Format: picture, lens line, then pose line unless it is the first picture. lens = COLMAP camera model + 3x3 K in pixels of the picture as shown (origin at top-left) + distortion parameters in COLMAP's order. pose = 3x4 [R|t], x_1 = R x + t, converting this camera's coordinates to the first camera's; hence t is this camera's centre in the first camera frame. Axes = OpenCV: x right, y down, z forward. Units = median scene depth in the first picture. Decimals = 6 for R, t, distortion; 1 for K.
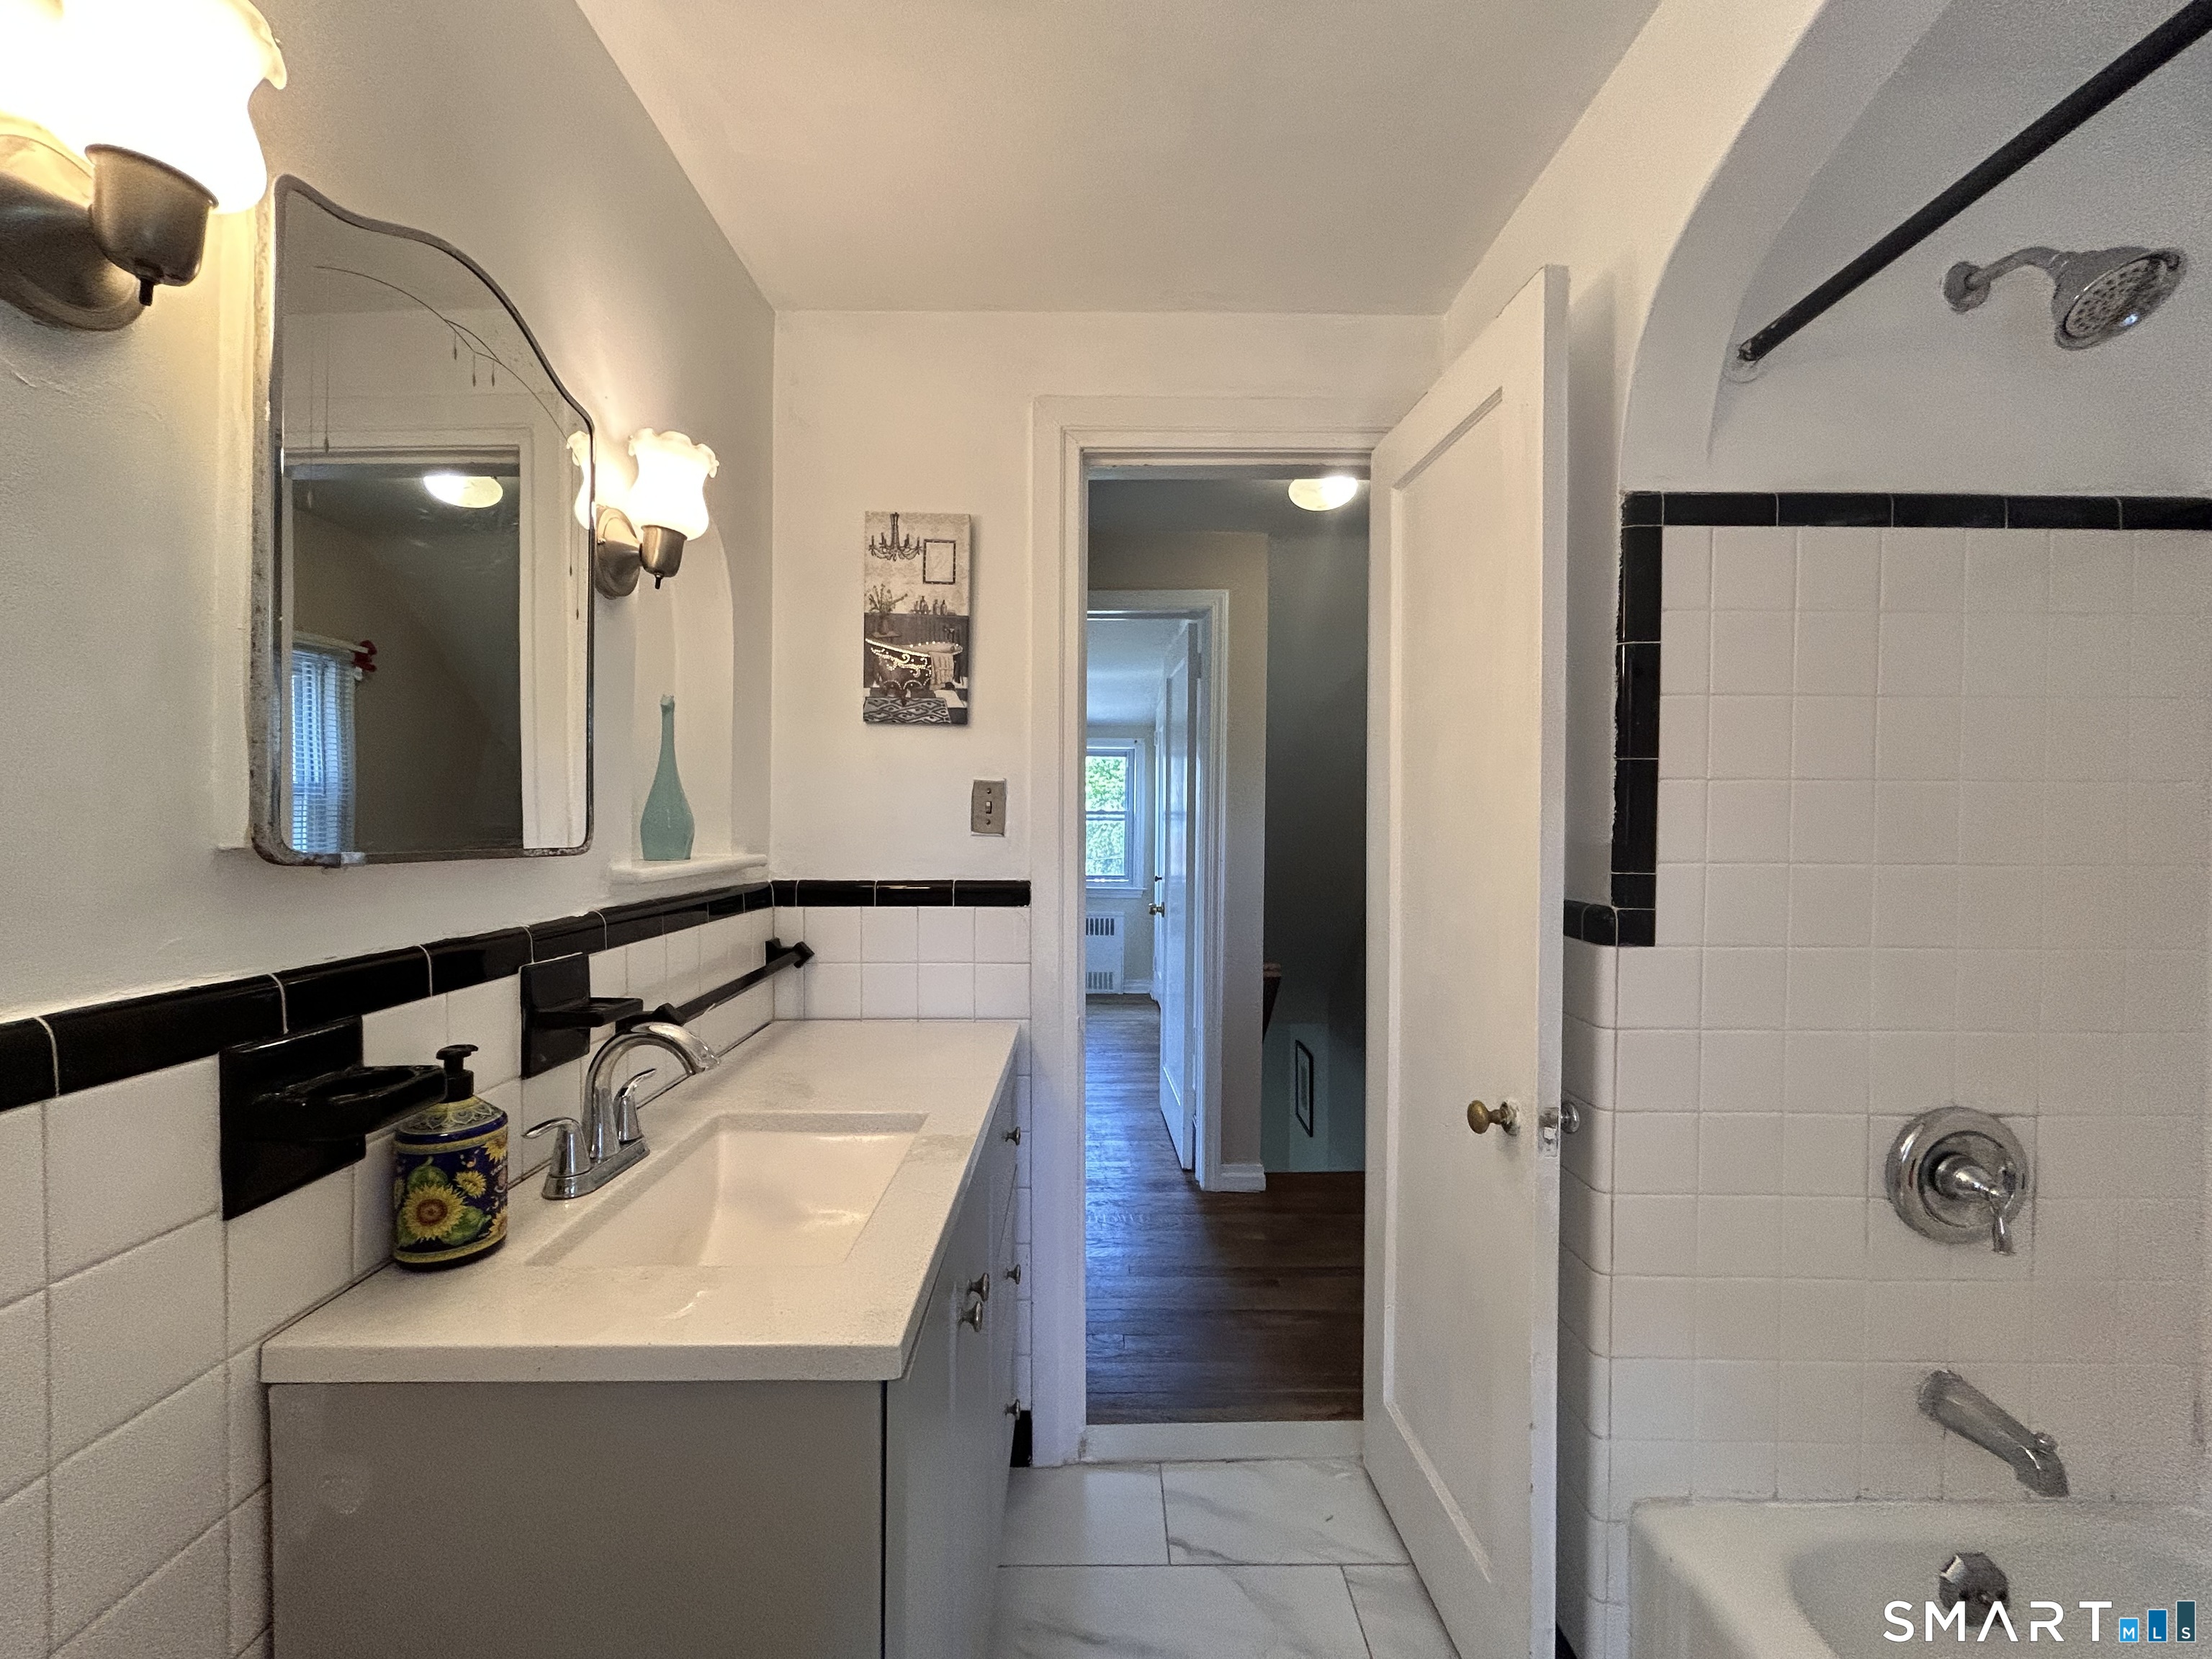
lens RADIAL K [[905.2, 0, 1105.7], [0, 905.2, 832.4], [0, 0, 1]] dist [-0.000605, -0.000020]
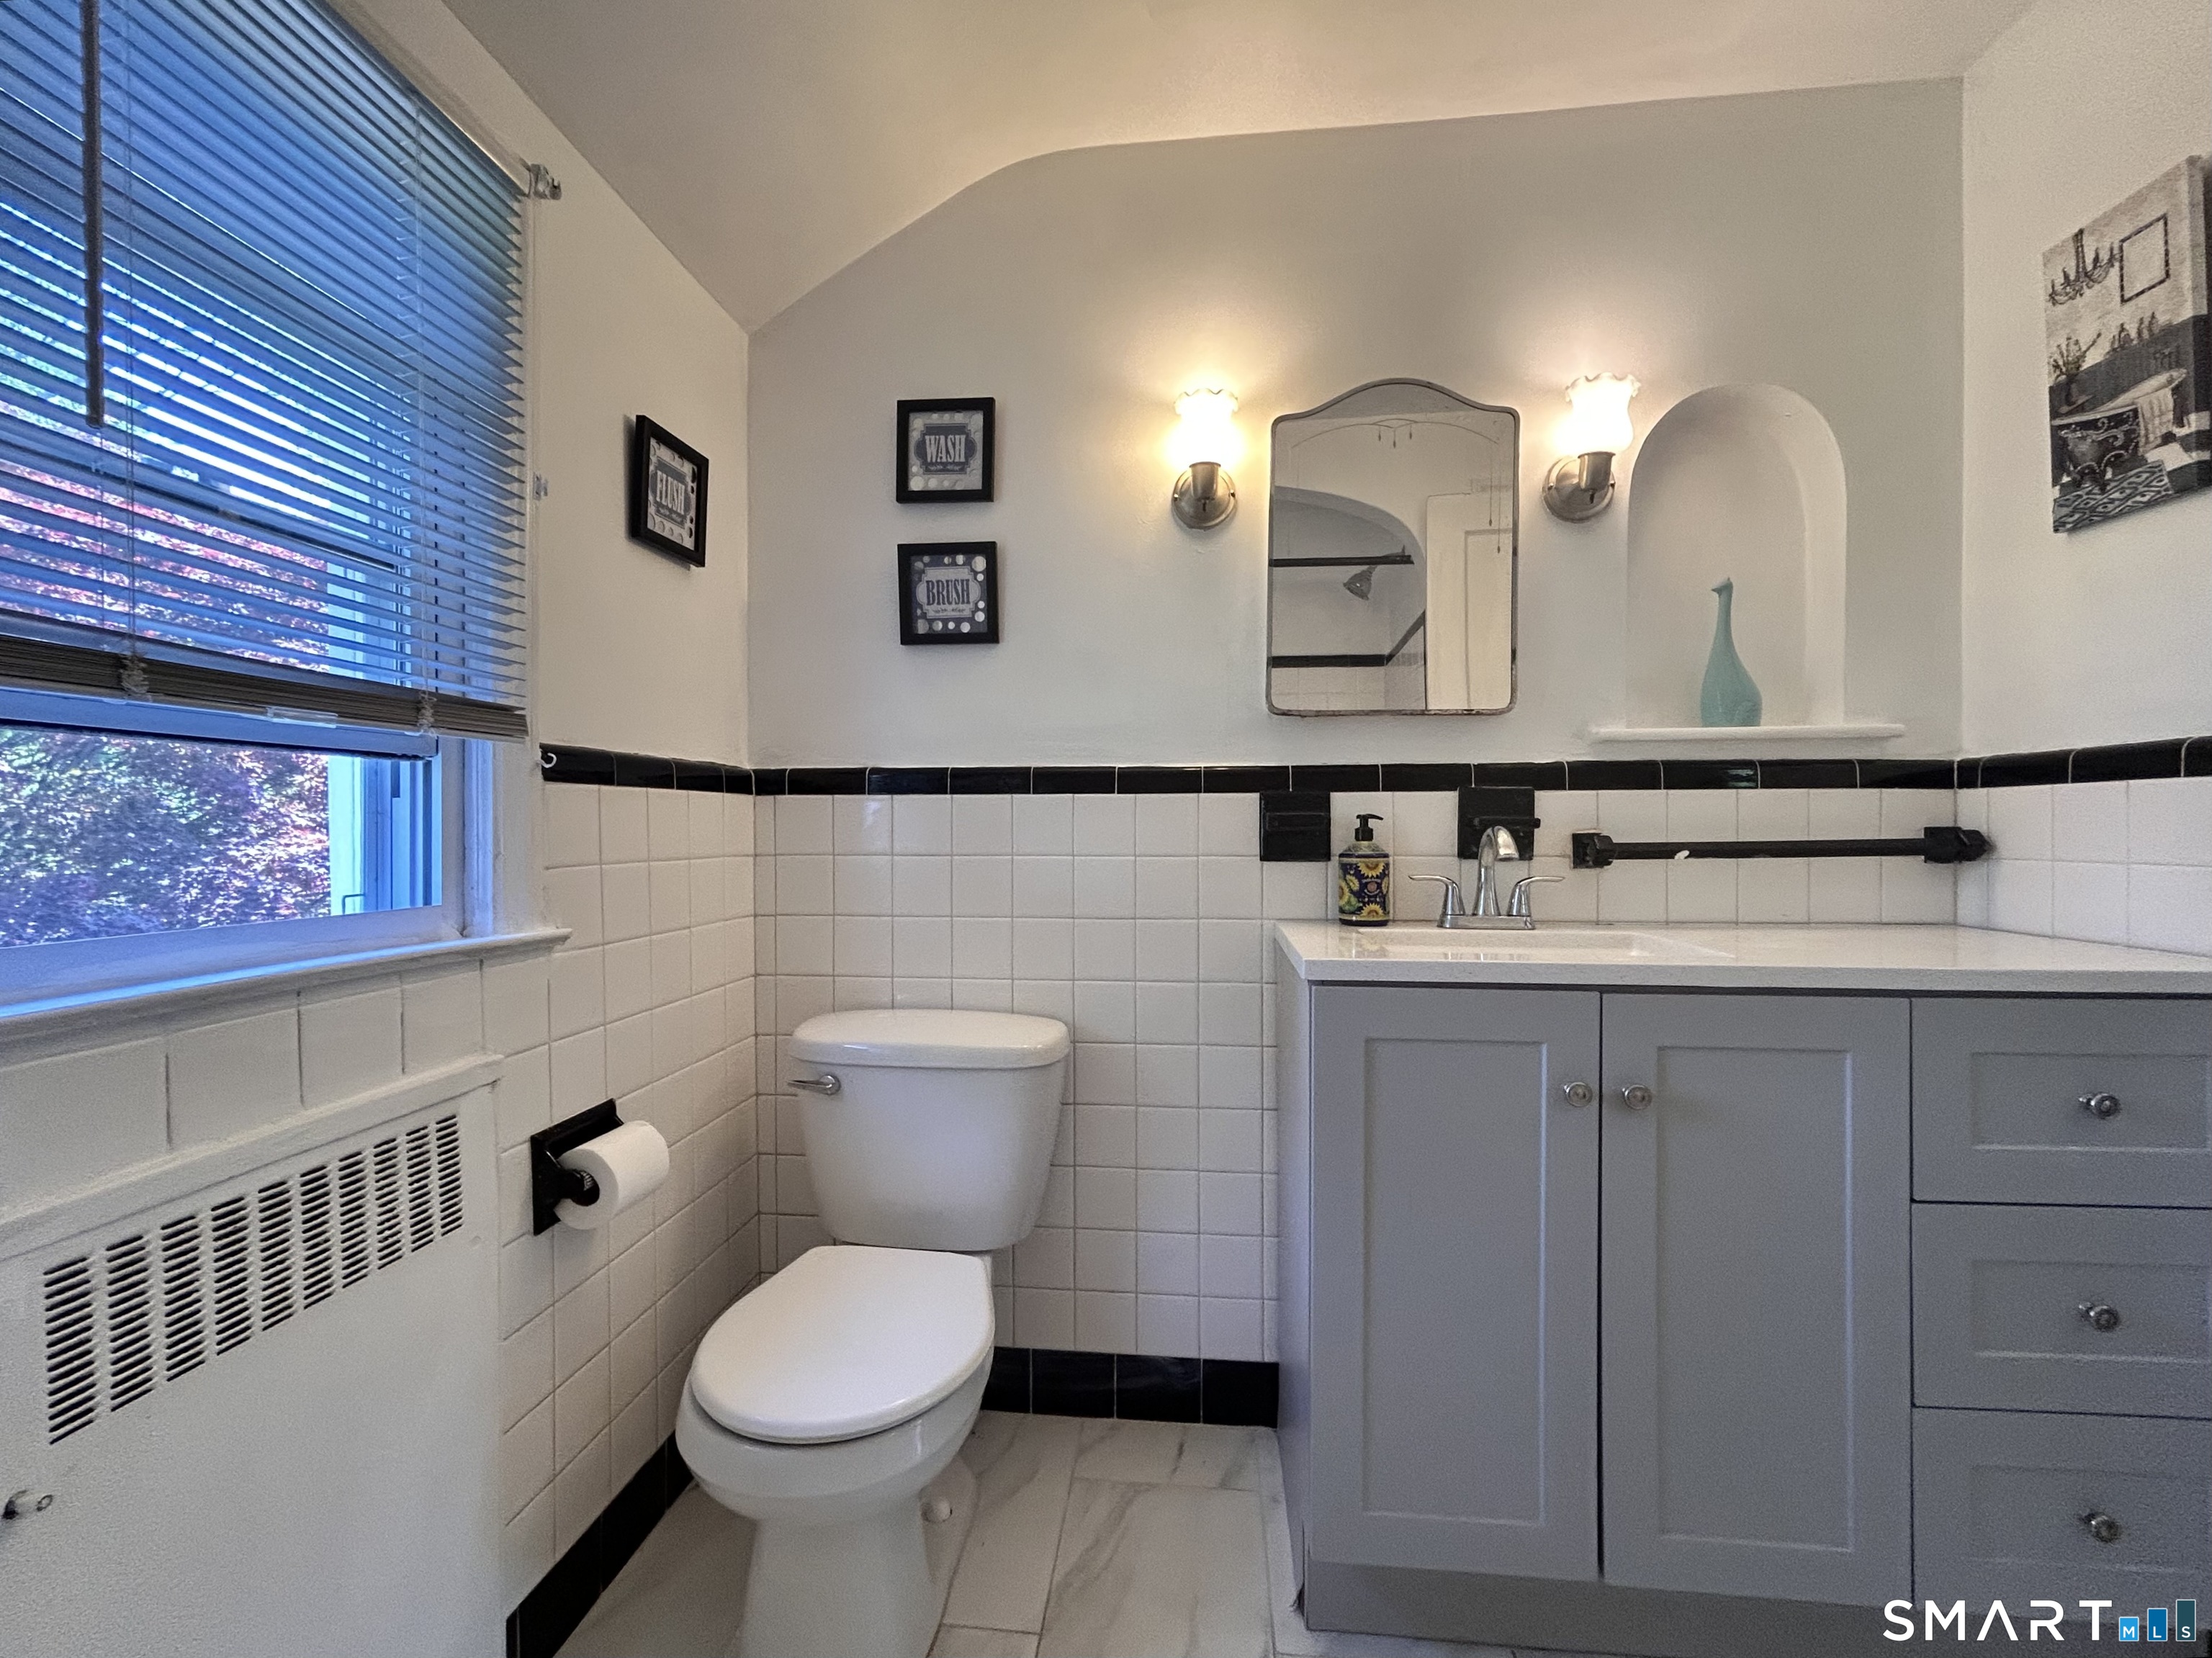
lens RADIAL K [[948.2, 0, 1103.5], [0, 948.2, 826.4], [0, 0, 1]] dist [-0.002325, 0.000752]
pose [[-0.117241, -0.006276, -0.993084, 0.613636], [-0.010660, 0.999930, -0.005061, 0.134161], [0.993046, 0.009993, -0.117300, 0.334481]]
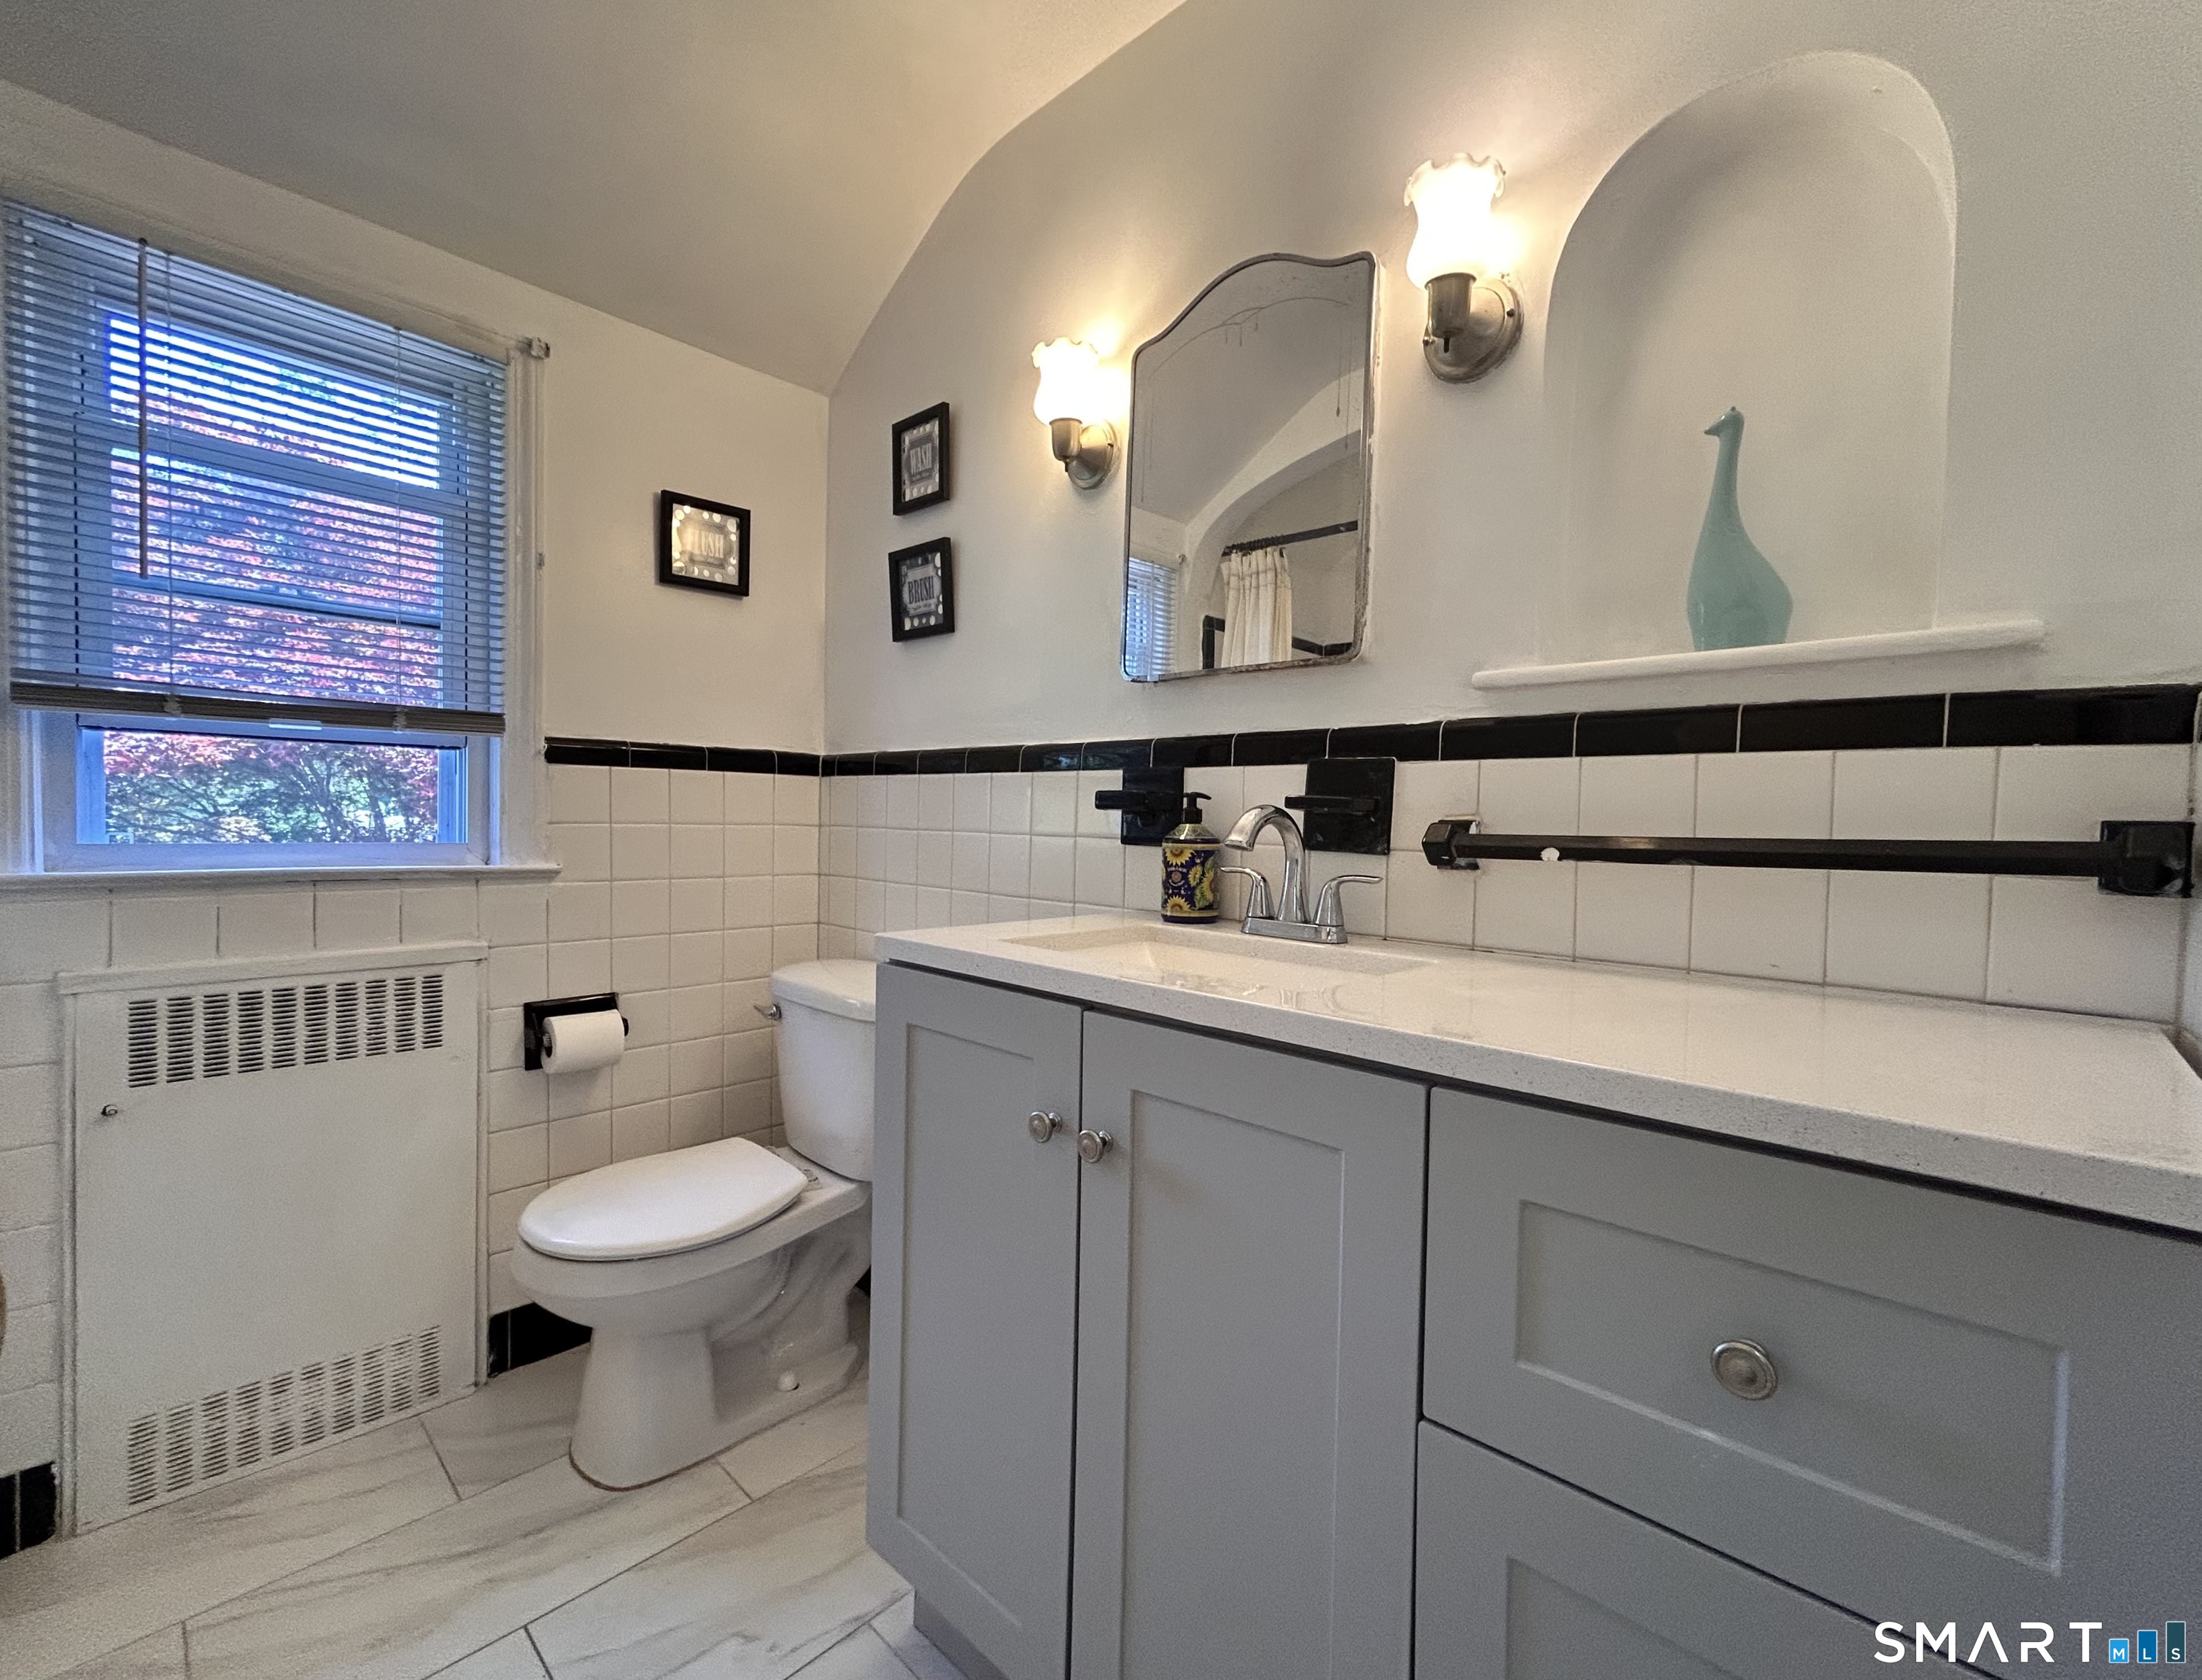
lens RADIAL K [[948.5, 0, 1085.5], [0, 948.5, 835.3], [0, 0, 1]] dist [0.009578, -0.000033]
pose [[-0.701747, -0.003780, -0.712416, 0.288548], [-0.033143, 0.999076, 0.027345, 0.131814], [0.711655, 0.042801, -0.701224, 0.980587]]
